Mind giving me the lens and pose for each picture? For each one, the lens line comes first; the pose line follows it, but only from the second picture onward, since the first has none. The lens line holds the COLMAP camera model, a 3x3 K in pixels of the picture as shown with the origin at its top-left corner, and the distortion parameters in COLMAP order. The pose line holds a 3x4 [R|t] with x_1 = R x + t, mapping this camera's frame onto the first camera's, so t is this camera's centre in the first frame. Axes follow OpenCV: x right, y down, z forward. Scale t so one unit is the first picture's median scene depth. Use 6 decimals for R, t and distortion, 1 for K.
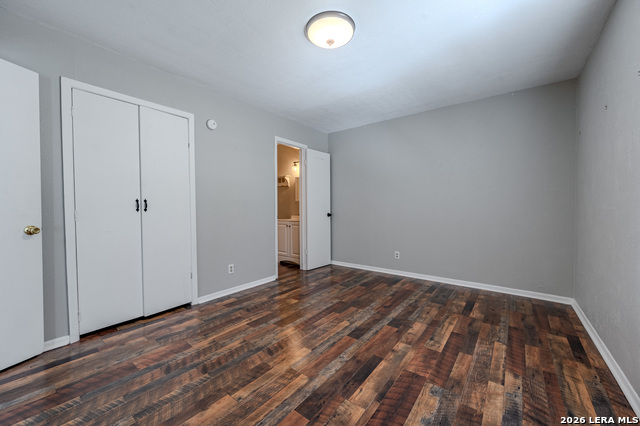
lens RADIAL K [[251.5, 0, 319.0], [0, 251.5, 212.4], [0, 0, 1]] dist [-0.000254, -0.000222]
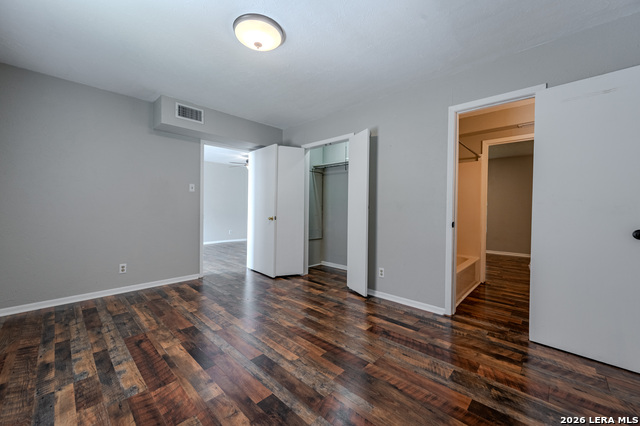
lens RADIAL K [[251.5, 0, 319.0], [0, 251.5, 212.4], [0, 0, 1]] dist [-0.000254, -0.000222]
pose [[-0.095667, 0.019065, -0.995231, 0.894672], [-0.033653, 0.999183, 0.022375, -0.031093], [0.994844, 0.035633, -0.094947, 1.176002]]
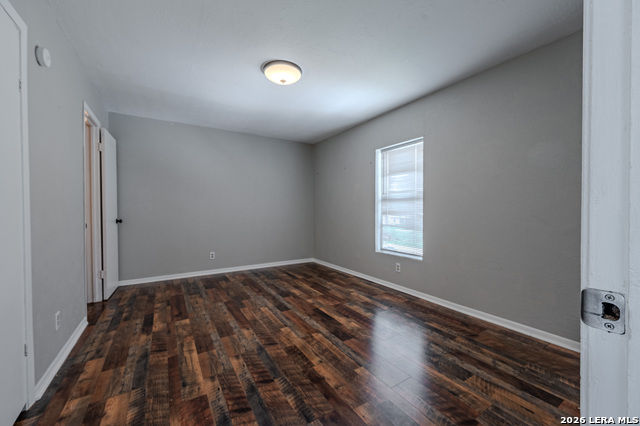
lens RADIAL K [[251.5, 0, 319.0], [0, 251.5, 212.4], [0, 0, 1]] dist [-0.000254, -0.000222]
pose [[0.344095, -0.007338, 0.938906, -0.943623], [0.022270, 0.999752, -0.000348, -0.006547], [-0.938671, 0.021029, 0.344173, 0.349076]]
